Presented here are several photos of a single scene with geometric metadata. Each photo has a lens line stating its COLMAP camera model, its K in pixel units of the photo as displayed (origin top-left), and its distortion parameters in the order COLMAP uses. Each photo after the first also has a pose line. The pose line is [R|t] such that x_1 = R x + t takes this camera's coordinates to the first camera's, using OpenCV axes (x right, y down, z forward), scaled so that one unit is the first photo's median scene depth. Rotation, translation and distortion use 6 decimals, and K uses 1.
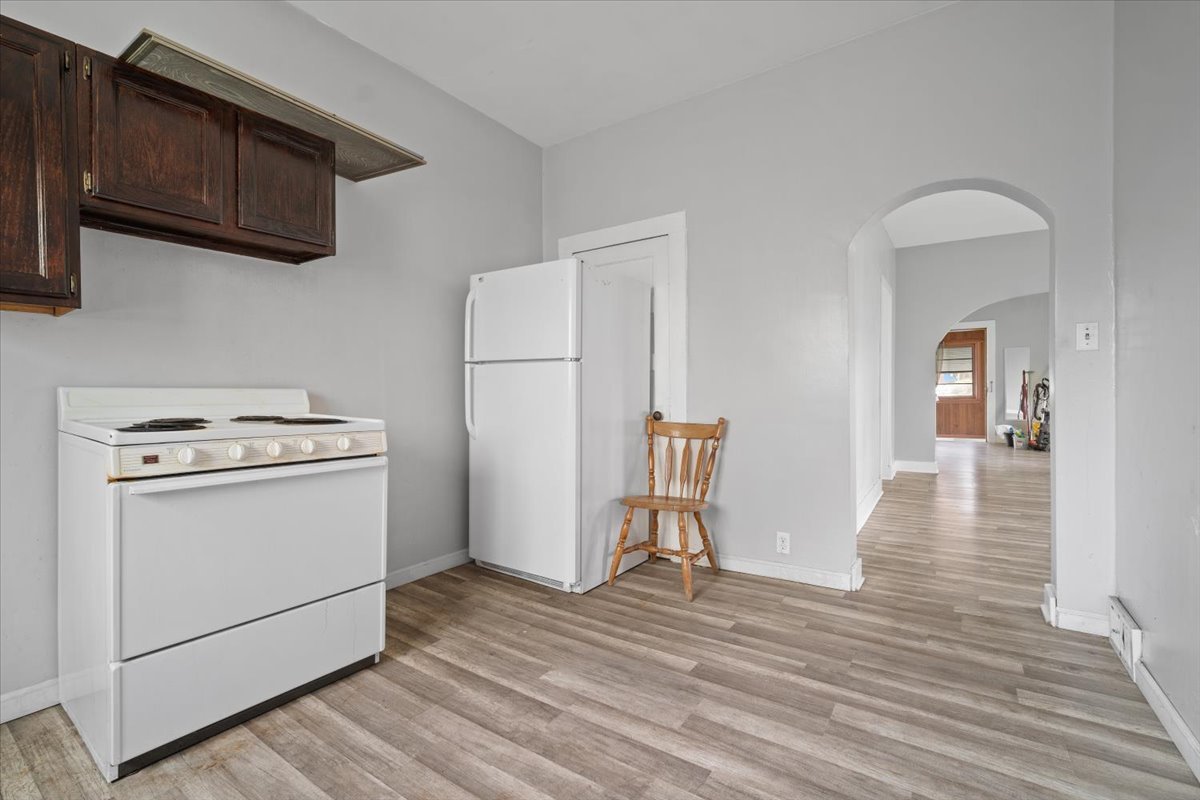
lens RADIAL K [[530.6, 0, 602.2], [0, 530.6, 393.6], [0, 0, 1]] dist [-0.002844, -0.000054]
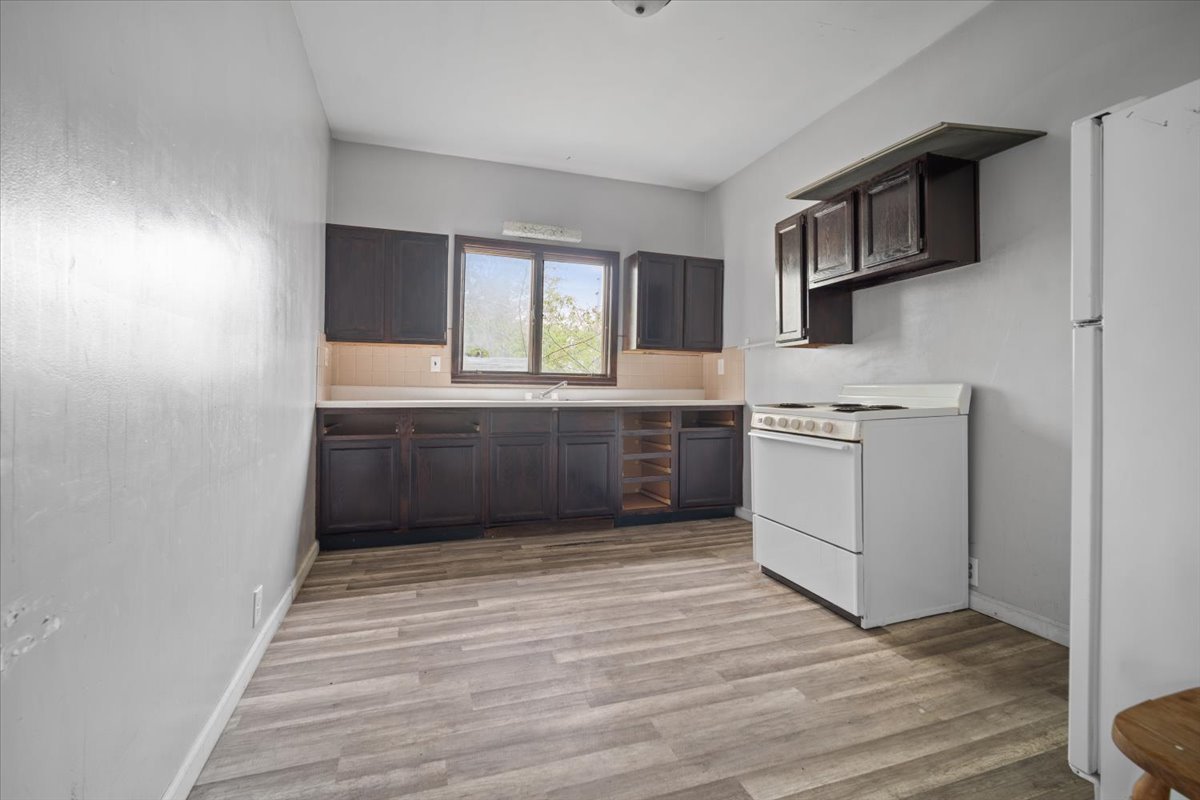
lens RADIAL K [[530.6, 0, 602.2], [0, 530.6, 393.6], [0, 0, 1]] dist [-0.002844, -0.000054]
pose [[-0.597421, 0.009702, -0.801869, 0.932678], [0.001940, 0.999941, 0.010654, -0.006948], [0.801925, 0.004809, -0.597405, 1.412635]]
